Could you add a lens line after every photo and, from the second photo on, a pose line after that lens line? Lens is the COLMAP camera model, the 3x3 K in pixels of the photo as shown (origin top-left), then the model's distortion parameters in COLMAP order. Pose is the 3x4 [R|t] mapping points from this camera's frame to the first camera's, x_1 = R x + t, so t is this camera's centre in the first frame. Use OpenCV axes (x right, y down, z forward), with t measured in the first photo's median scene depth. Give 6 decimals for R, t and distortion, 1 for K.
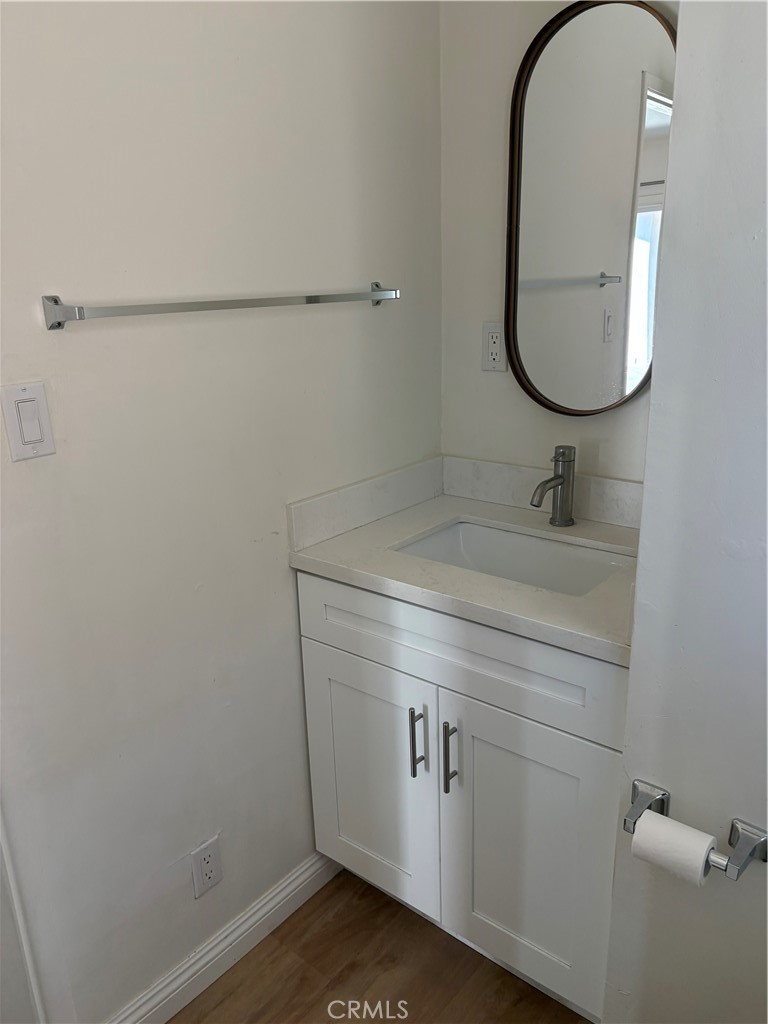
lens RADIAL K [[780.4, 0, 381.0], [0, 780.4, 513.0], [0, 0, 1]] dist [0.033030, -0.034713]
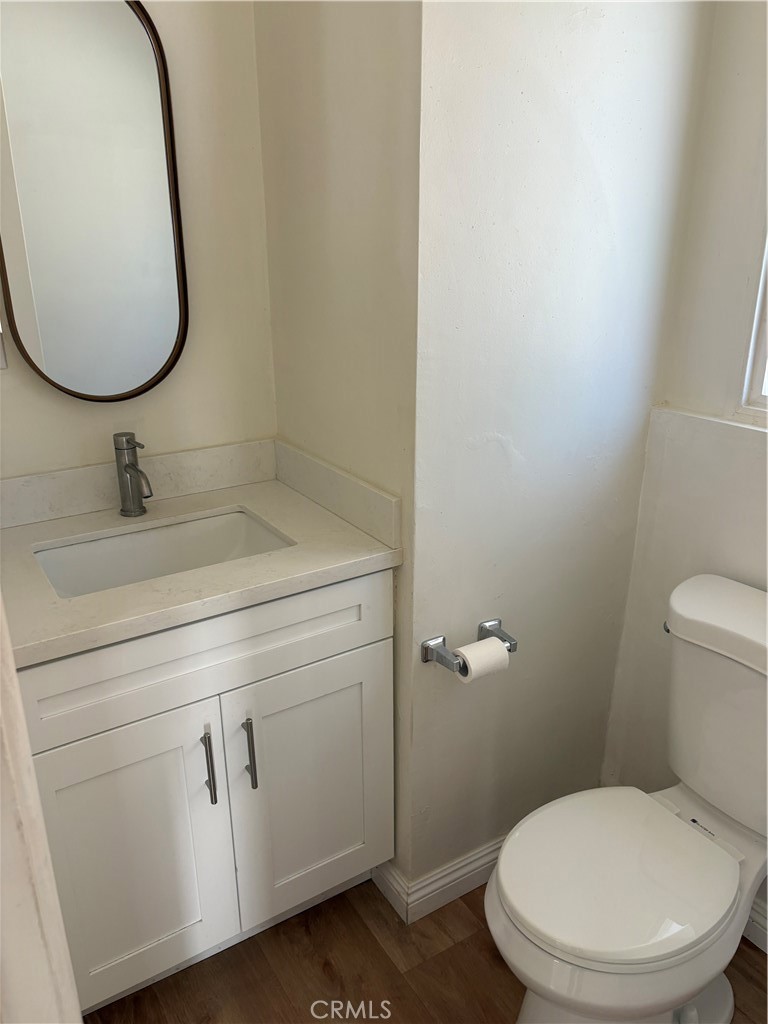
lens RADIAL K [[780.4, 0, 381.0], [0, 780.4, 511.6], [0, 0, 1]] dist [0.033030, -0.034713]
pose [[0.311138, -0.298936, 0.902125, -0.588851], [0.278046, 0.936340, 0.214377, -0.119585], [-0.908781, 0.184132, 0.374449, 0.392404]]
